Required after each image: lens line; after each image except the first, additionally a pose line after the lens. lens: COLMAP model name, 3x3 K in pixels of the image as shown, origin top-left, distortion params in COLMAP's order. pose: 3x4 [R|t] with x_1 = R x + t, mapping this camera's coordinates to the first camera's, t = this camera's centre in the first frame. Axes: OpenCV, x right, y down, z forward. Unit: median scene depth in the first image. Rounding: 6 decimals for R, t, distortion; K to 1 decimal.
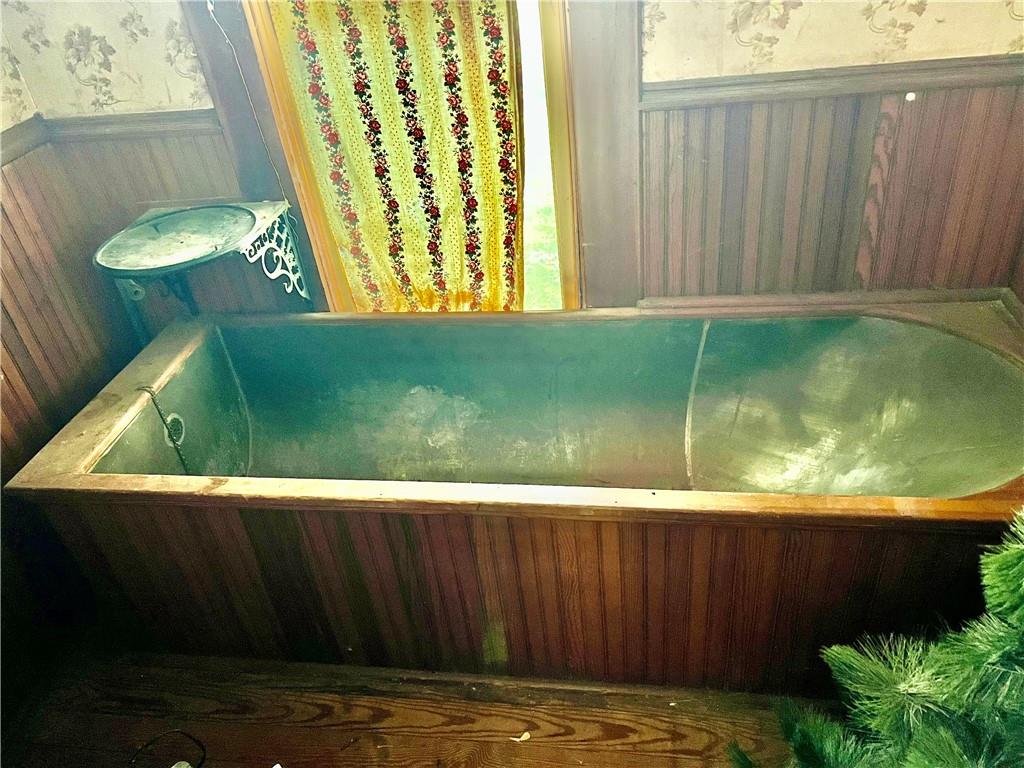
lens RADIAL K [[769.4, 0, 512.0], [0, 769.4, 384.0], [0, 0, 1]] dist [0.039041, -0.079625]
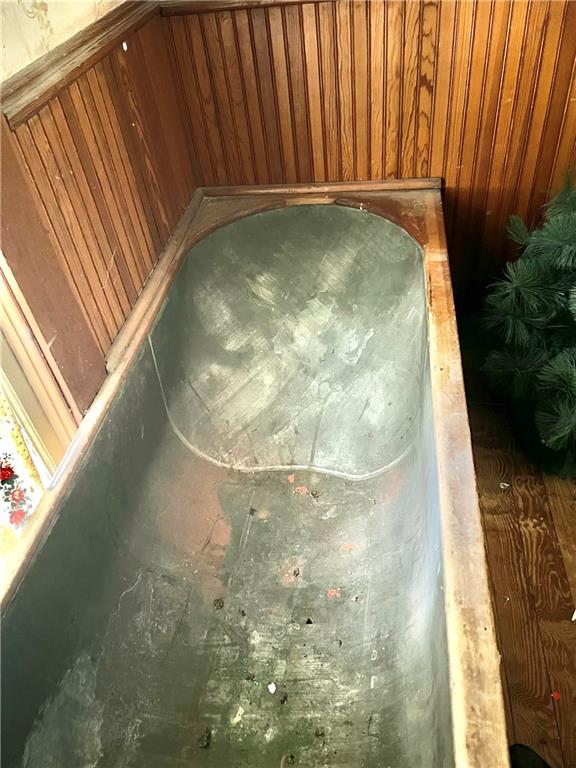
lens RADIAL K [[577.0, 0, 283.5], [0, 577.0, 398.8], [0, 0, 1]] dist [0.039041, -0.079625]
pose [[-0.002912, -0.604538, 0.796571, -0.350465], [0.648472, 0.605239, 0.461703, -0.252774], [-0.761233, 0.517898, 0.390264, 0.642741]]
